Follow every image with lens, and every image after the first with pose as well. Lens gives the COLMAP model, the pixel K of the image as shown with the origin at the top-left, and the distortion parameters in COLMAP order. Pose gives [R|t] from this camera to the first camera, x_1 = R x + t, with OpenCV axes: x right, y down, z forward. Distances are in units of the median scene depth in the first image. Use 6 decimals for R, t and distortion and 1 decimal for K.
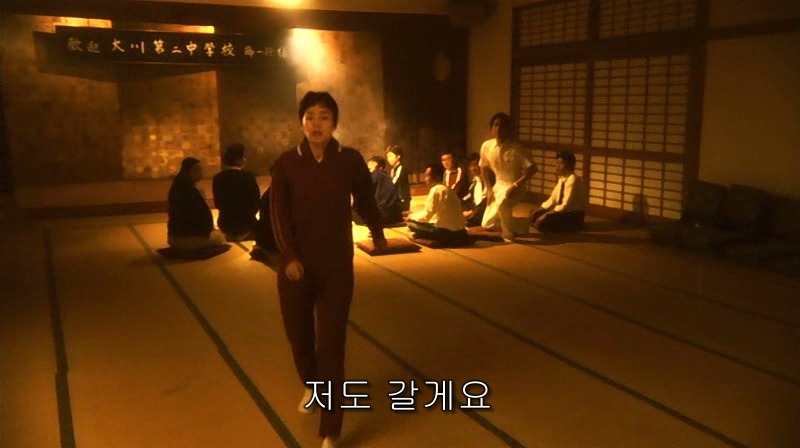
lens RADIAL K [[725.4, 0, 400.0], [0, 725.4, 224.0], [0, 0, 1]] dist [-0.013521, -0.005156]
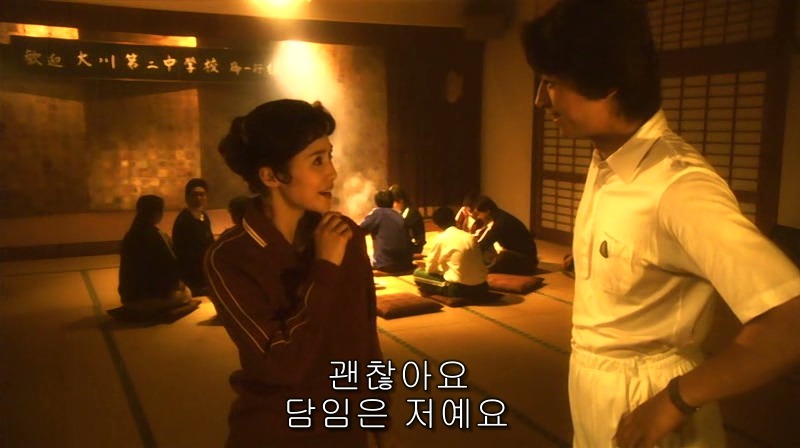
lens RADIAL K [[631.1, 0, 398.4], [0, 631.1, 197.6], [0, 0, 1]] dist [0.006785, 0.001462]
pose [[0.999873, 0.004081, 0.015394, -0.020171], [-0.003355, 0.998895, -0.046886, -0.044176], [-0.015569, 0.046828, 0.998782, 0.233523]]
